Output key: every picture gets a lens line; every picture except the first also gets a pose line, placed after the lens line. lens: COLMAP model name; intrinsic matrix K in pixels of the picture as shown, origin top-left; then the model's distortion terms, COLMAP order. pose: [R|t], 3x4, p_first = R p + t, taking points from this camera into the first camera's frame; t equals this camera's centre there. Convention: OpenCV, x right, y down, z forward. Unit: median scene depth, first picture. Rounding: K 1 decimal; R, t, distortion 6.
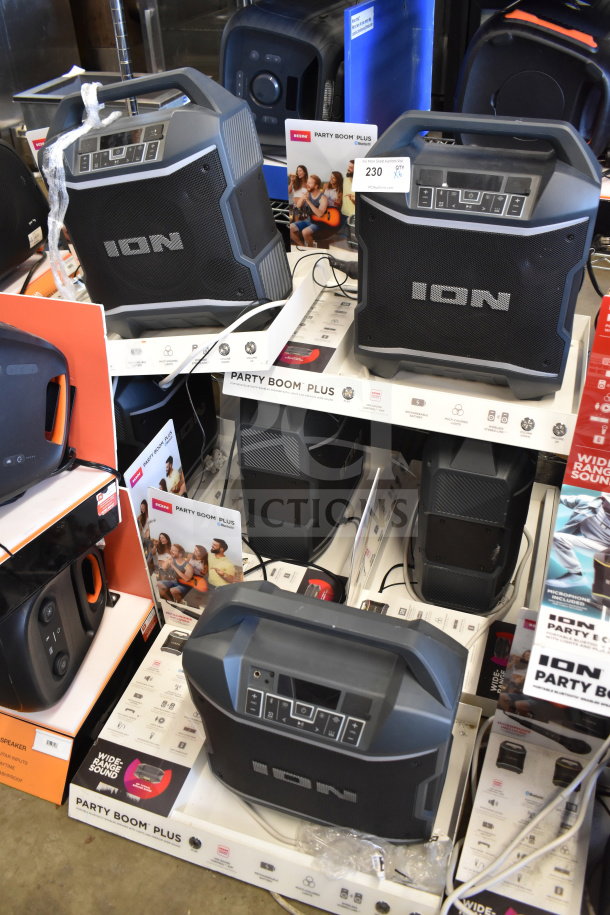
lens RADIAL K [[767.7, 0, 299.7], [0, 767.7, 457.2], [0, 0, 1]] dist [-0.089048, 0.014081]
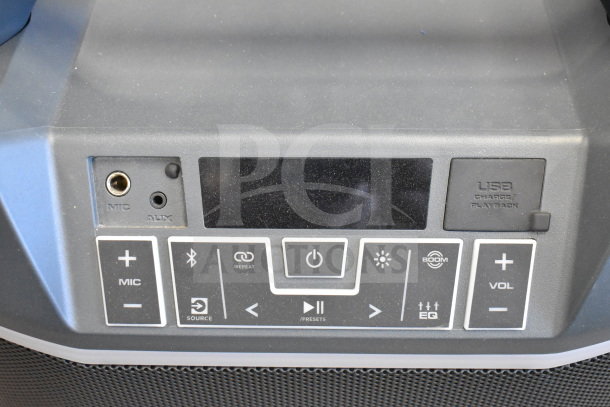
lens RADIAL K [[831.0, 0, 305.7], [0, 831.0, 204.2], [0, 0, 1]] dist [-0.039930, 0.000000]
pose [[0.946212, -0.221080, 0.236234, -0.053643], [0.182663, 0.967665, 0.173952, 0.209641], [-0.267053, -0.121444, 0.955999, 0.573392]]
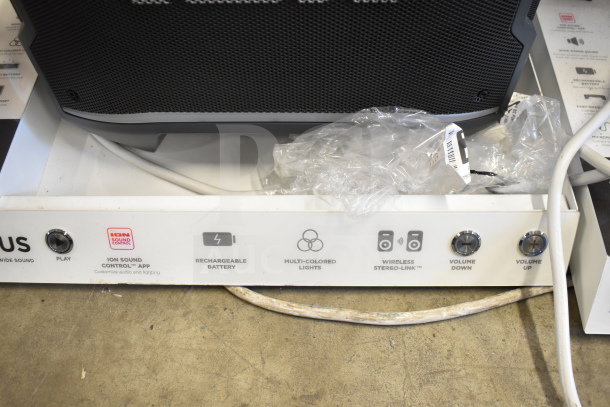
lens RADIAL K [[565.3, 0, 307.6], [0, 565.3, 203.3], [0, 0, 1]] dist [-0.084993, 0.000000]
pose [[0.946545, -0.252534, 0.200697, -0.052424], [0.186691, 0.936260, 0.297595, 0.402250], [-0.263058, -0.244219, 0.933358, 0.611600]]
